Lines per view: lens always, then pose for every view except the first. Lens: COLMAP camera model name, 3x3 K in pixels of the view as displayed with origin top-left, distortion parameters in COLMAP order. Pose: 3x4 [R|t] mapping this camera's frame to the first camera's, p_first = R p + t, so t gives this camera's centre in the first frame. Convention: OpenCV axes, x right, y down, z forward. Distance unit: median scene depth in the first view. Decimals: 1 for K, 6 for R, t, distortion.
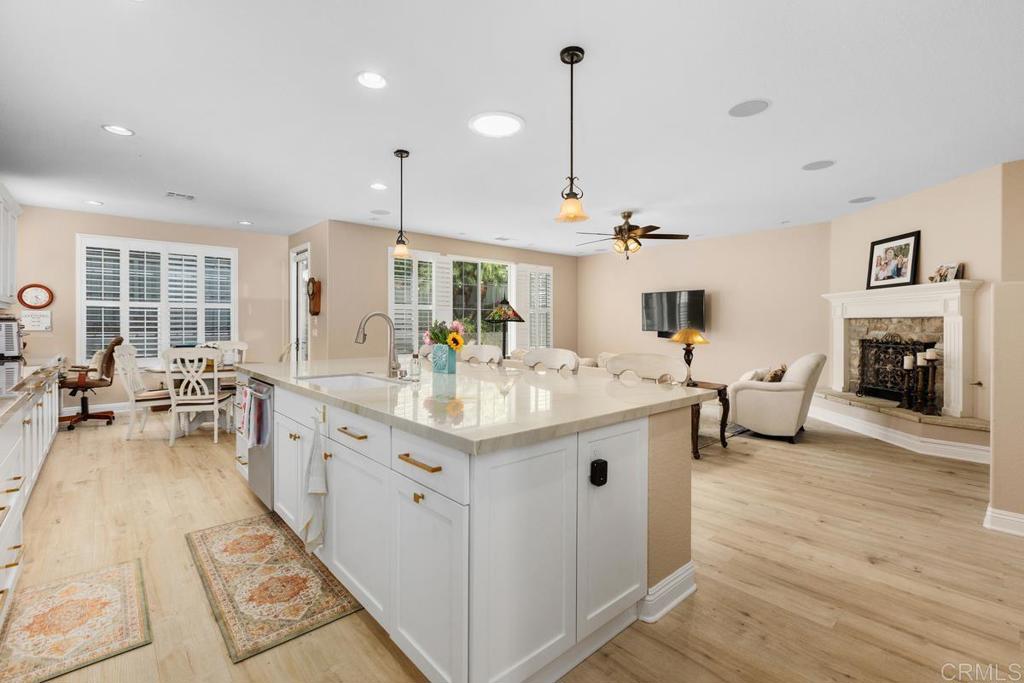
lens RADIAL K [[452.5, 0, 509.3], [0, 452.5, 324.1], [0, 0, 1]] dist [-0.004169, -0.001439]
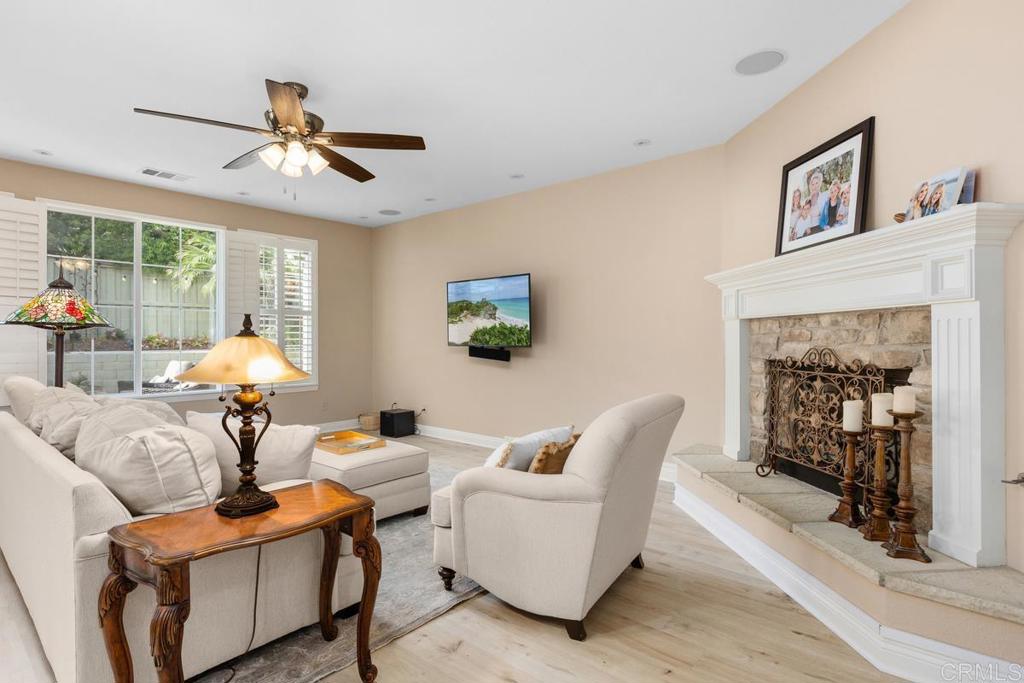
lens RADIAL K [[518.3, 0, 508.3], [0, 518.3, 334.7], [0, 0, 1]] dist [-0.003812, 0.000577]
pose [[0.990286, -0.002275, 0.139030, 0.470161], [0.003457, 0.999960, -0.008264, 0.011034], [-0.139005, 0.008664, 0.990254, 0.531689]]
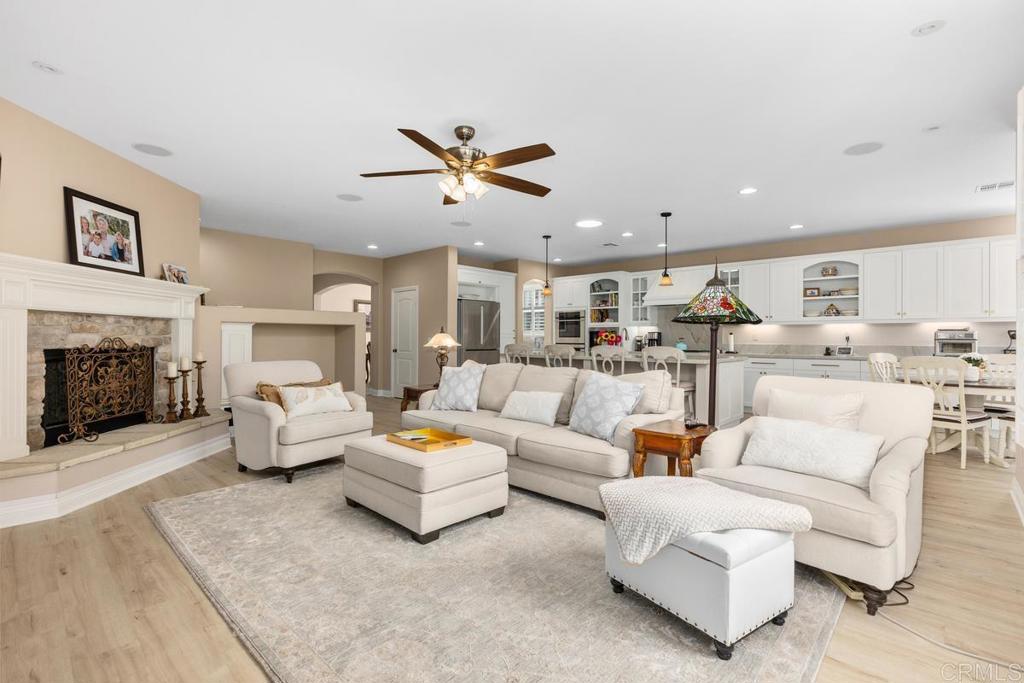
lens RADIAL K [[466.8, 0, 518.6], [0, 466.8, 337.1], [0, 0, 1]] dist [-0.003027, -0.000047]
pose [[-0.993797, -0.008782, -0.110866, 0.301923], [-0.008592, 0.999961, -0.002199, 0.017369], [0.110881, -0.001233, -0.993833, 1.885203]]
